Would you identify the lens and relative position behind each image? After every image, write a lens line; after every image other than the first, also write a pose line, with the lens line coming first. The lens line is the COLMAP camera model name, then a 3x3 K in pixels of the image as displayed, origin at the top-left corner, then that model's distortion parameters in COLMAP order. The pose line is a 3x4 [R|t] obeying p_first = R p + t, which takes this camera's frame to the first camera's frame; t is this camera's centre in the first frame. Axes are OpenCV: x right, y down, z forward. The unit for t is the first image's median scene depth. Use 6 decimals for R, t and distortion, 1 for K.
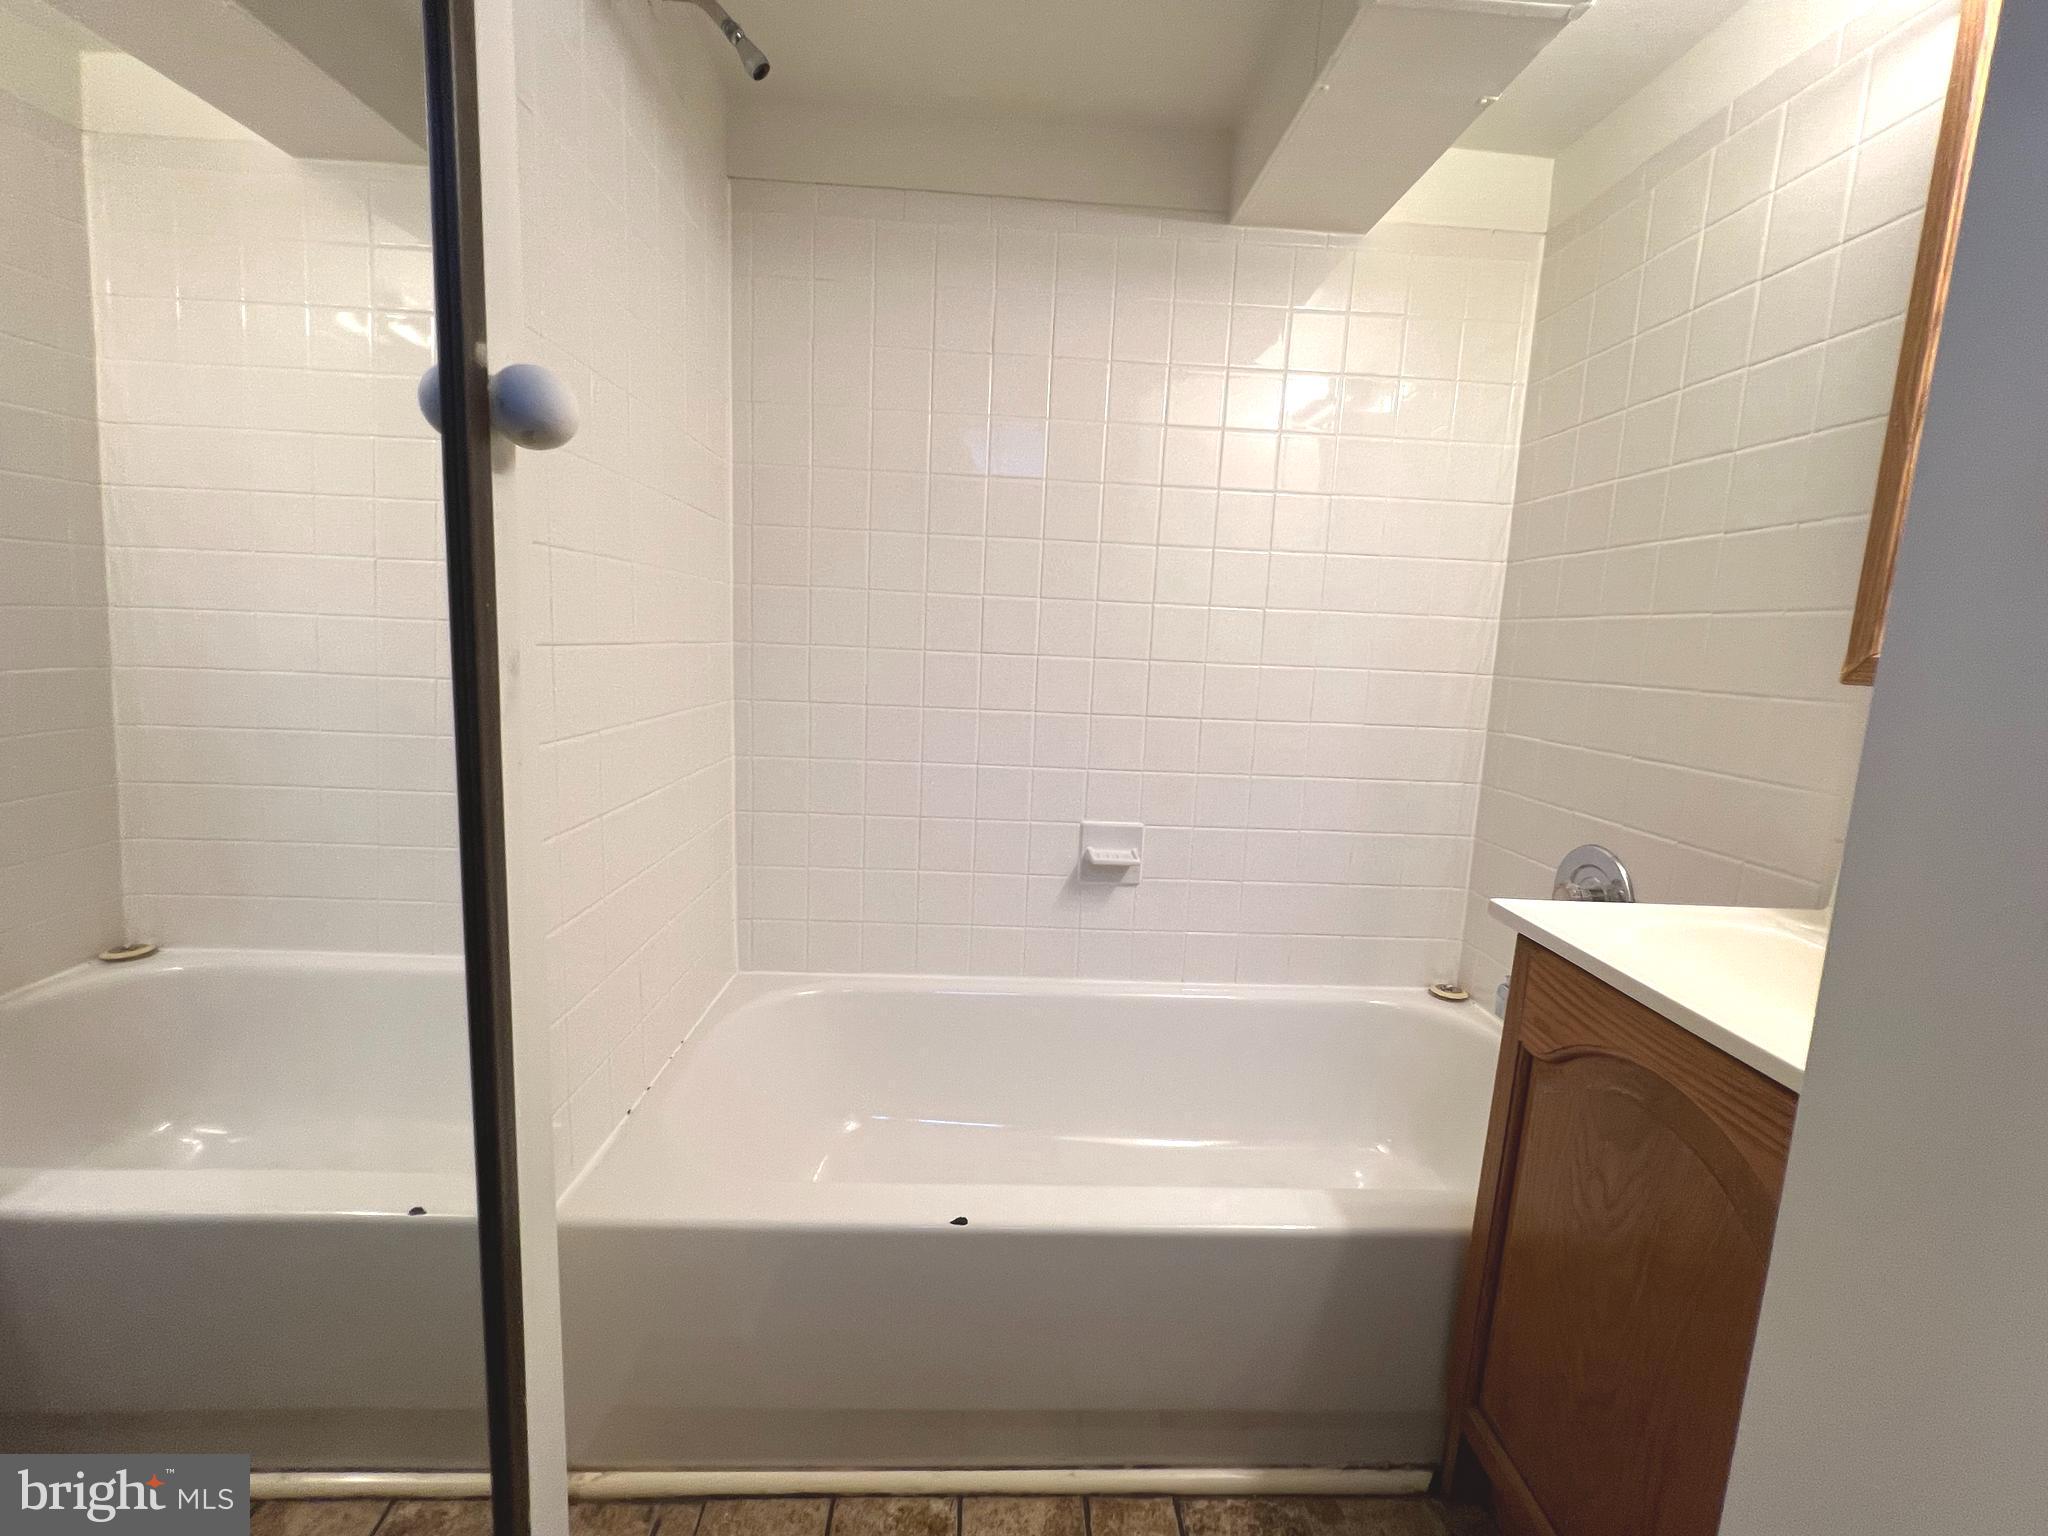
lens RADIAL K [[864.9, 0, 1023.8], [0, 864.9, 763.1], [0, 0, 1]] dist [-0.003829, 0.000965]
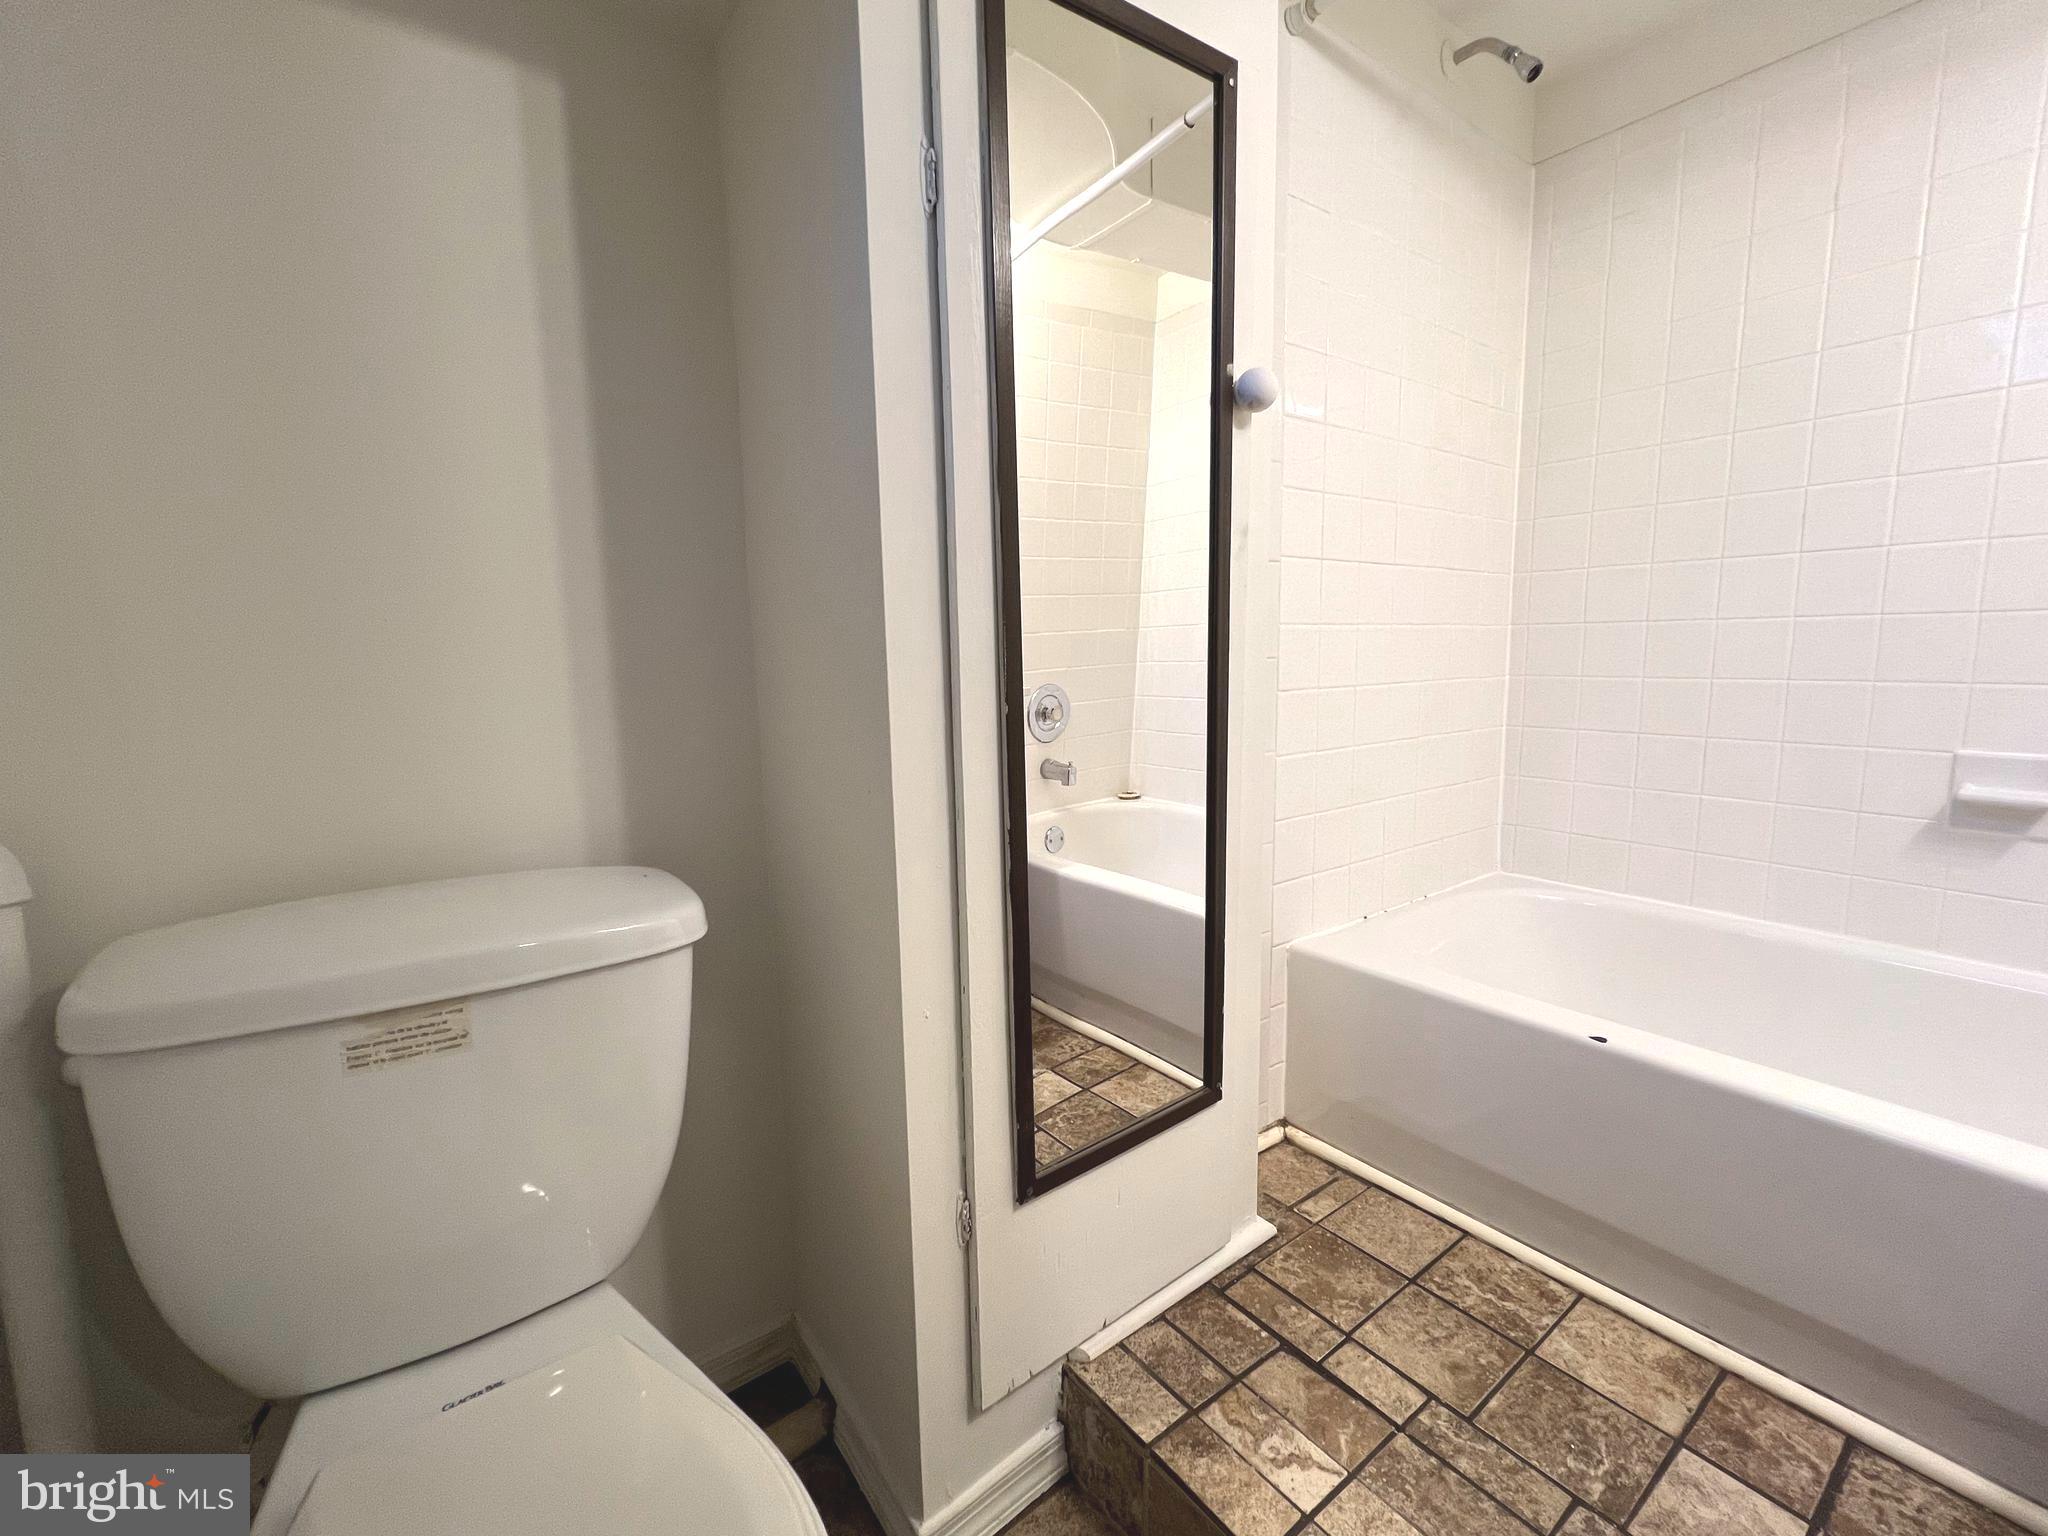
lens RADIAL K [[864.9, 0, 1023.8], [0, 864.9, 763.1], [0, 0, 1]] dist [-0.003829, 0.000965]
pose [[0.561765, 0.058472, -0.825228, 0.393845], [-0.076959, 0.996867, 0.018244, 0.212691], [0.823710, 0.053260, 0.564505, -0.237753]]
